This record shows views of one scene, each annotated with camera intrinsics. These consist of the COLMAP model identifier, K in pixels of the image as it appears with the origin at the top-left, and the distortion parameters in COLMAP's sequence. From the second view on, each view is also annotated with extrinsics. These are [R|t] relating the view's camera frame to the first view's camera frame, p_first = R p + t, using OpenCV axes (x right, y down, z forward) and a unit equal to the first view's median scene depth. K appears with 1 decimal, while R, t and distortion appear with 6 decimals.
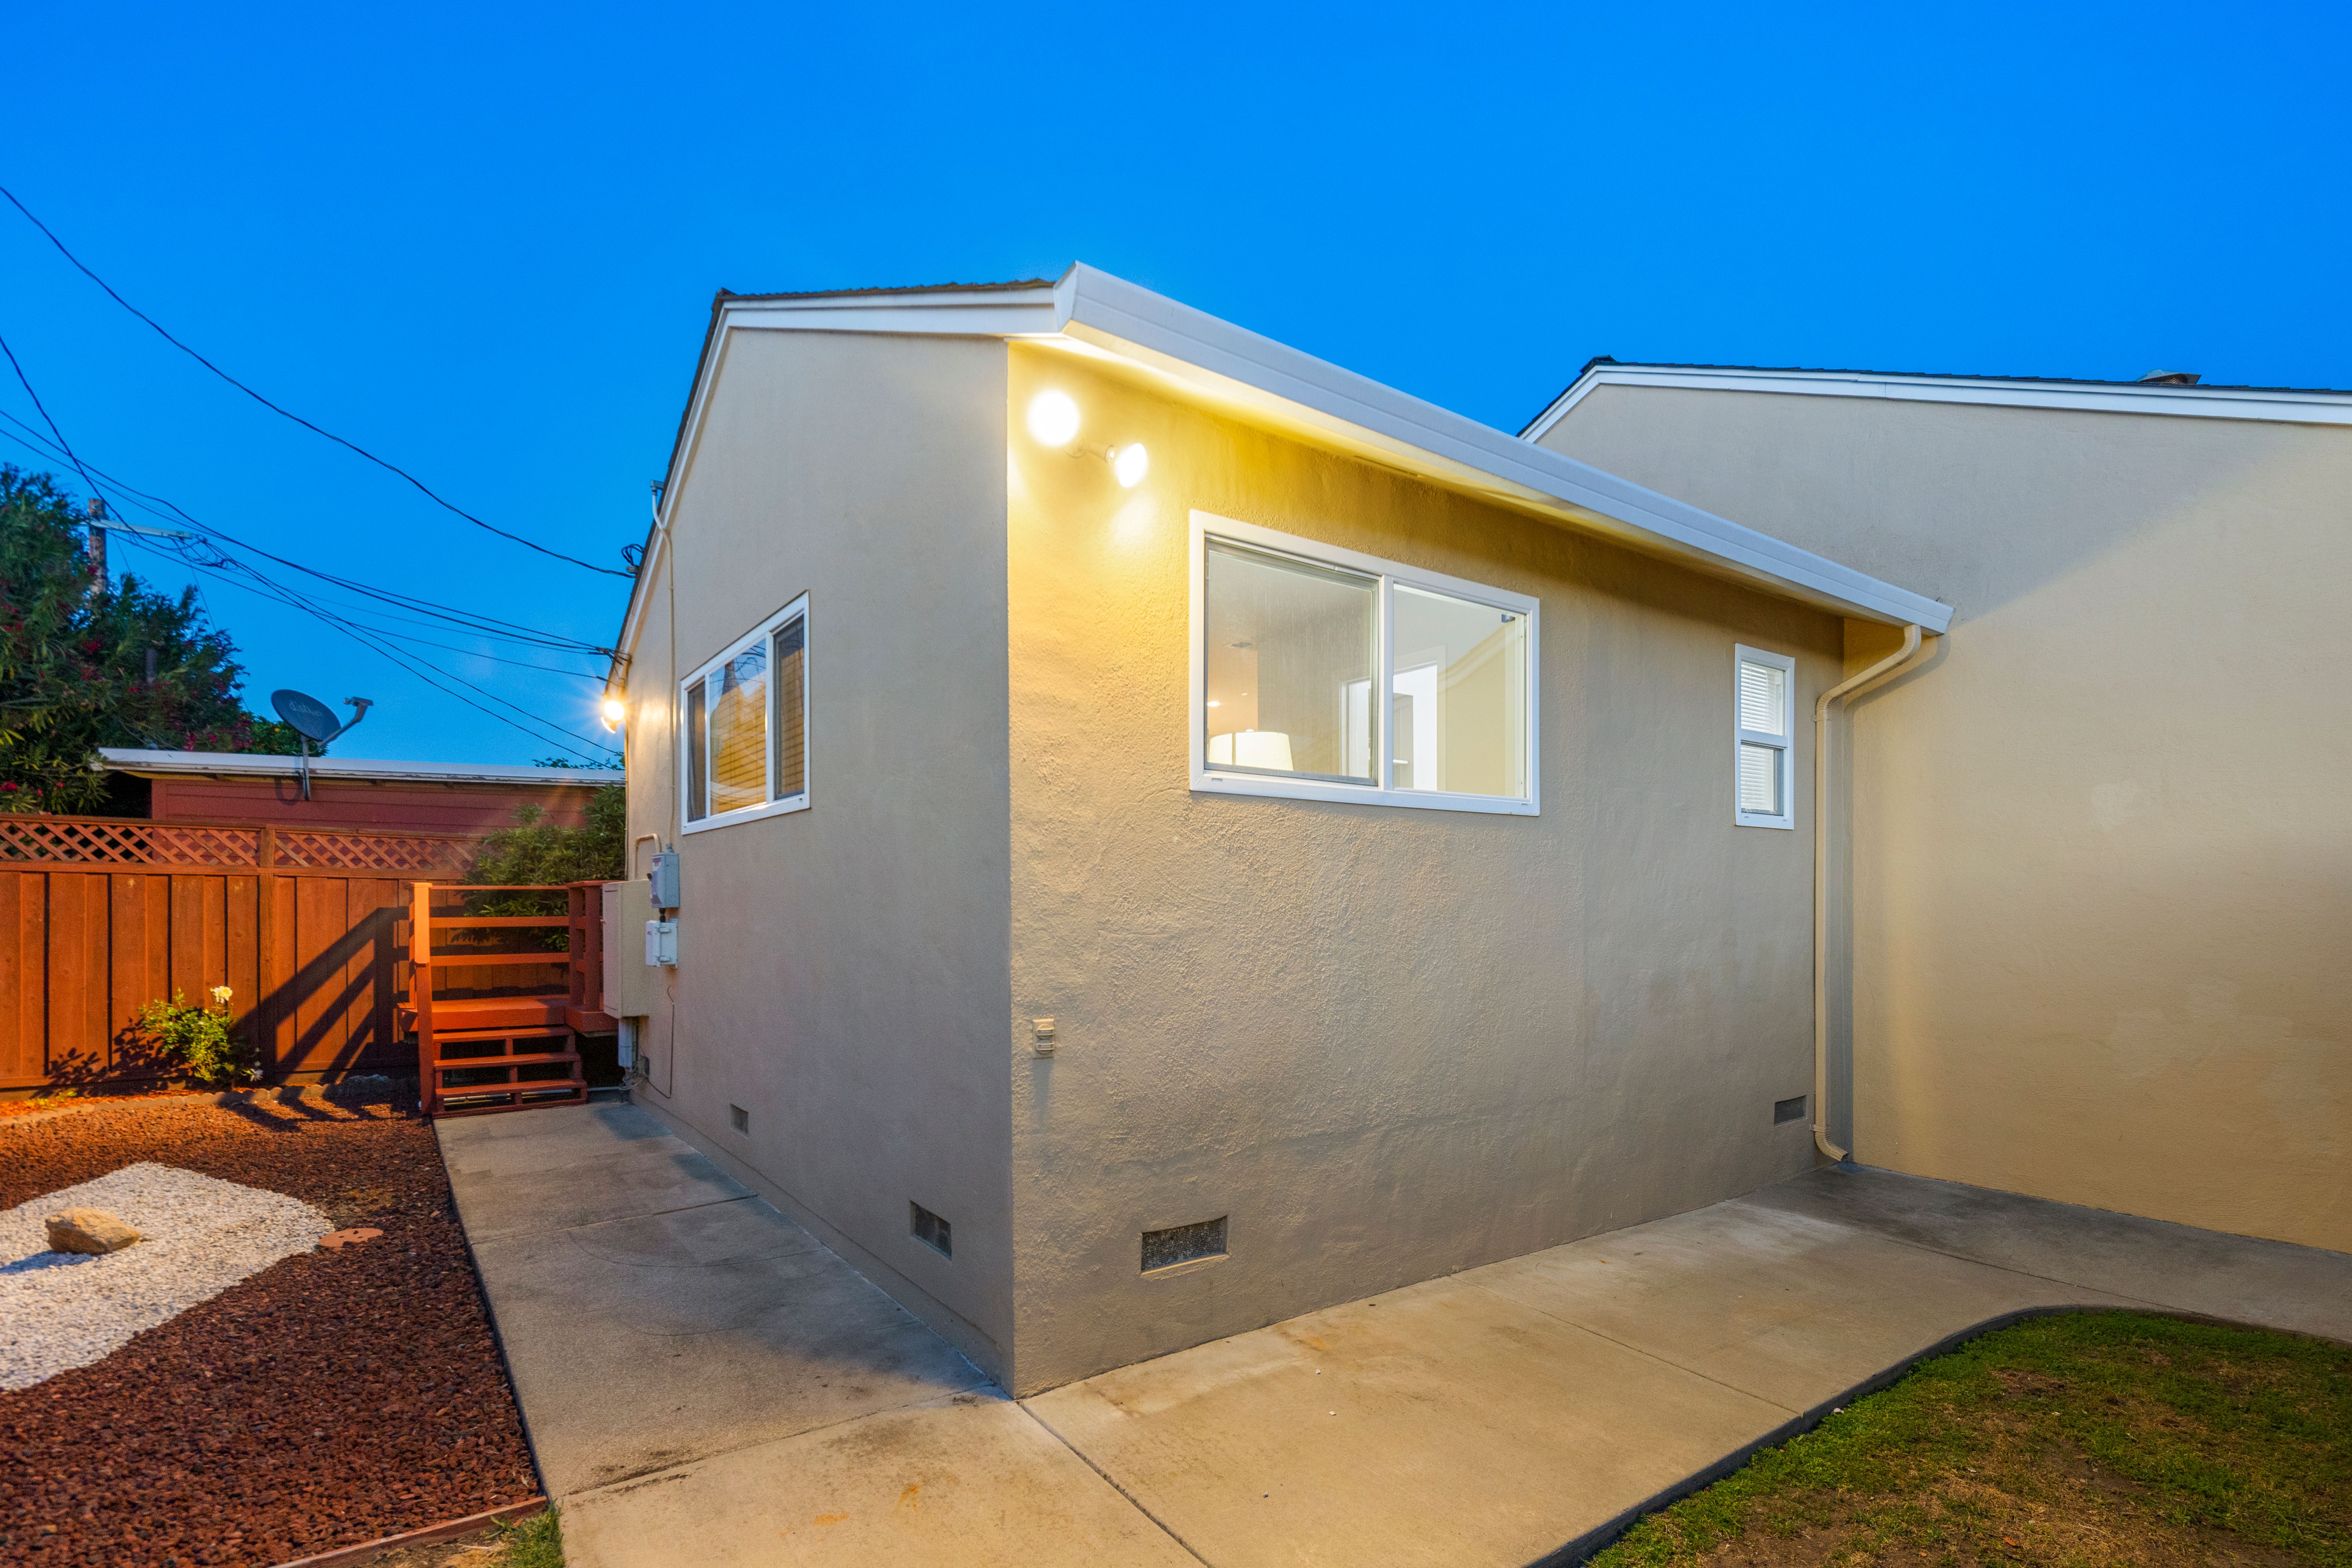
lens RADIAL K [[1153.3, 0, 1175.0], [0, 1153.3, 890.2], [0, 0, 1]] dist [-0.017899, 0.000111]
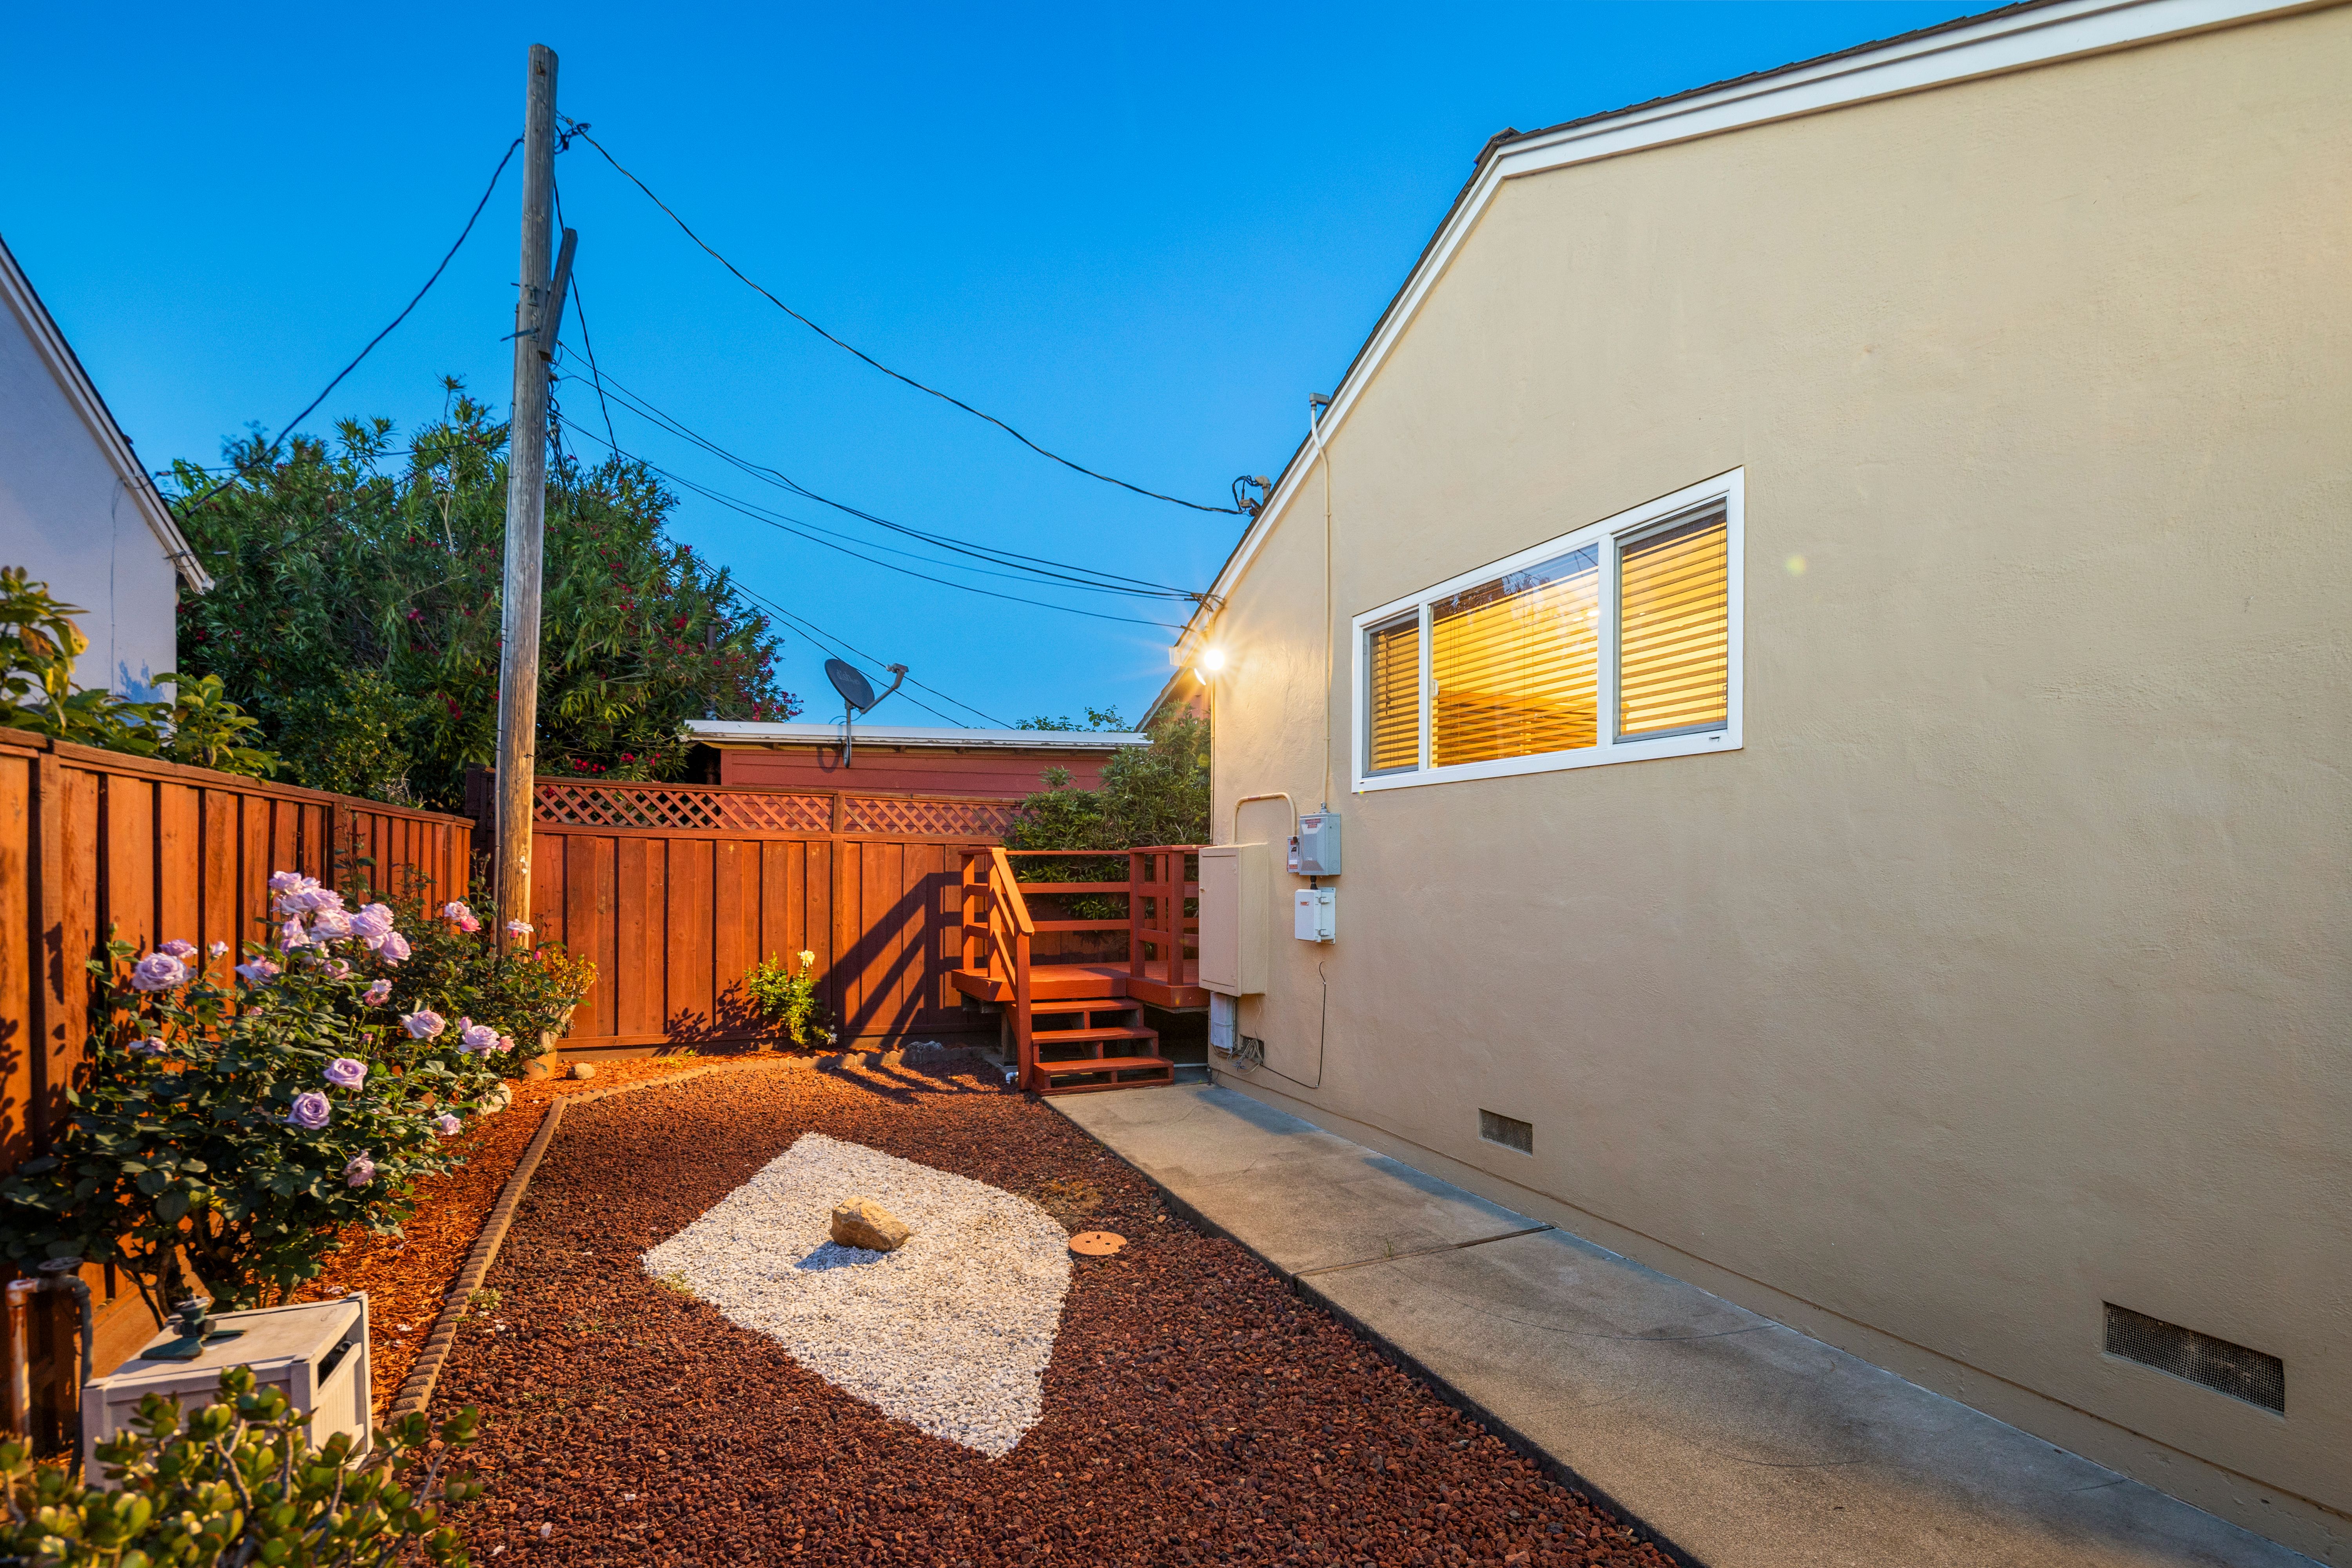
lens RADIAL K [[1174.0, 0, 1168.8], [0, 1174.0, 852.7], [0, 0, 1]] dist [-0.000256, -0.000272]
pose [[0.965964, -0.001237, -0.258675, -0.269554], [0.000721, 0.999998, -0.002089, -0.000234], [0.258677, 0.001831, 0.965962, 0.077307]]
